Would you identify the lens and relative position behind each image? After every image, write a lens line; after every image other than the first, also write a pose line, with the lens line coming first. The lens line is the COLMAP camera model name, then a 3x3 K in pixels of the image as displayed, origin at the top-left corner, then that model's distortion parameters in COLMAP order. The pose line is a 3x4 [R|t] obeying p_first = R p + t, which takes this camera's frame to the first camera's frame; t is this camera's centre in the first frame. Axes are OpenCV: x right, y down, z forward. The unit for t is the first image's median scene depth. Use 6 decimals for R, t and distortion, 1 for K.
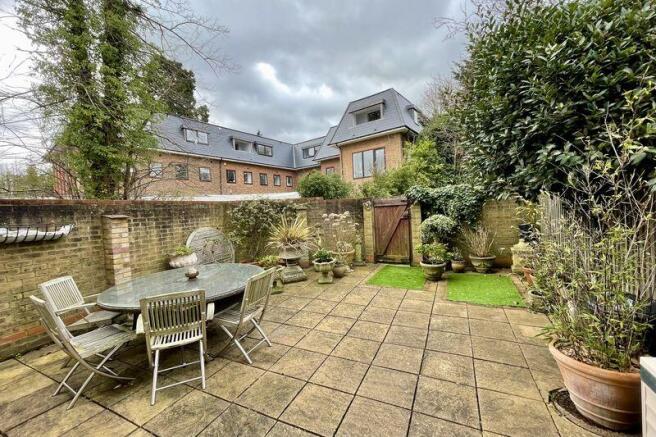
lens RADIAL K [[253.3, 0, 328.0], [0, 253.3, 218.5], [0, 0, 1]] dist [-0.001280, -0.000106]
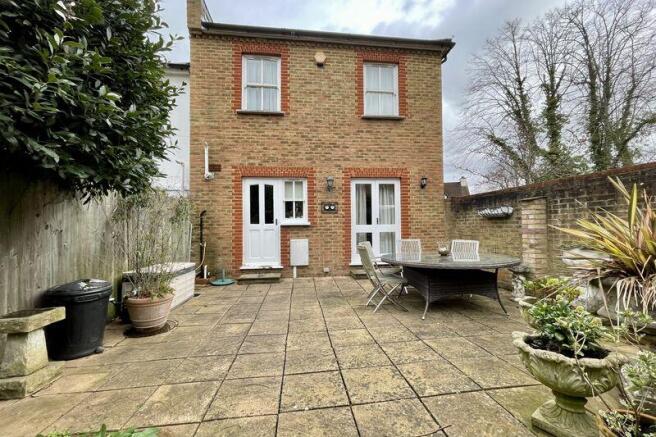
lens RADIAL K [[253.3, 0, 328.0], [0, 253.3, 218.5], [0, 0, 1]] dist [-0.001280, -0.000106]
pose [[-0.833675, 0.048558, -0.550116, 0.483814], [0.040443, 0.998820, 0.026874, 0.013391], [0.550772, 0.000155, -0.834656, 1.527211]]
